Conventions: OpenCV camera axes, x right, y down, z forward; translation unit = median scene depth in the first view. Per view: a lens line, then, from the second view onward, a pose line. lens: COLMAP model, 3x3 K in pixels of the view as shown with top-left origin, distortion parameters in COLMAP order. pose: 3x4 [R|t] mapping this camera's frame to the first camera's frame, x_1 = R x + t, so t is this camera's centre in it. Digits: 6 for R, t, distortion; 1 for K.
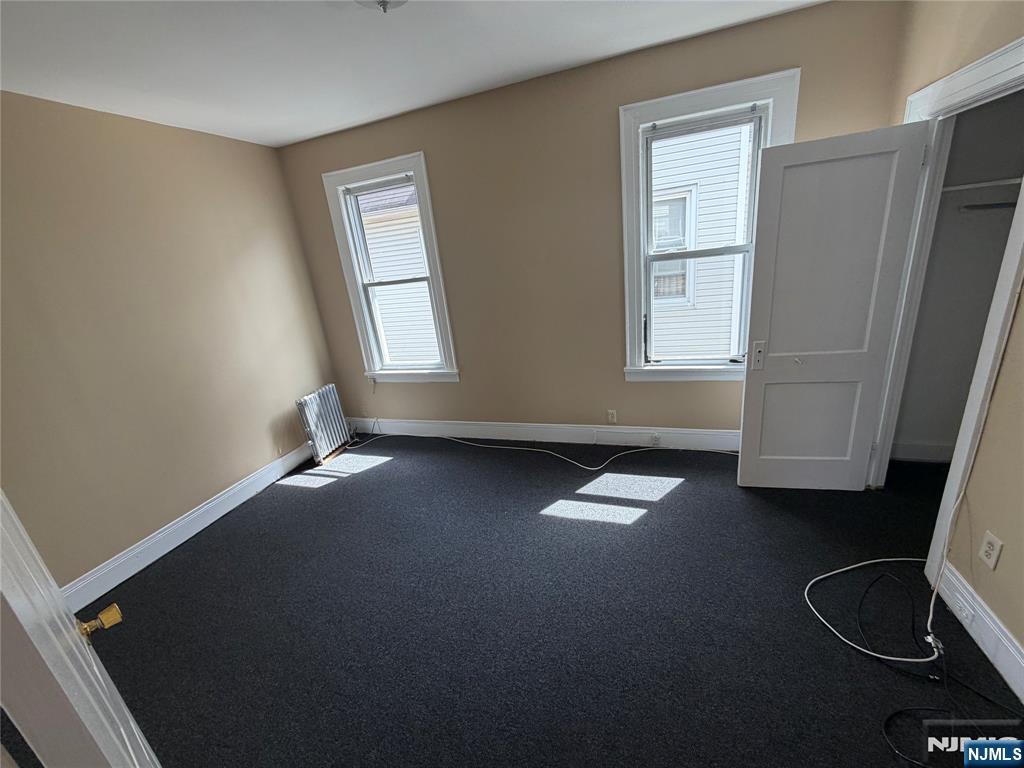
lens RADIAL K [[410.3, 0, 511.8], [0, 410.3, 381.8], [0, 0, 1]] dist [-0.000770, -0.000001]
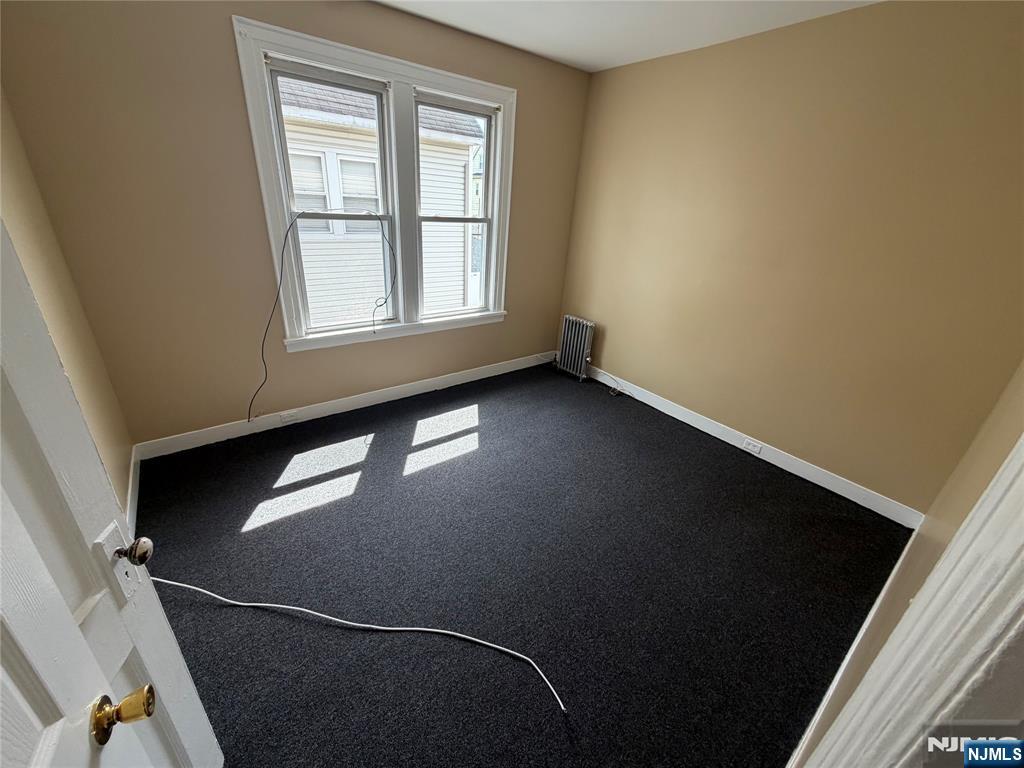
lens RADIAL K [[416.4, 0, 508.1], [0, 416.4, 397.0], [0, 0, 1]] dist [0.012936, 0.000054]
pose [[0.544706, -0.222965, 0.808444, -0.368129], [0.144223, 0.974552, 0.171604, 0.002063], [-0.826133, 0.023122, 0.563001, 0.128992]]
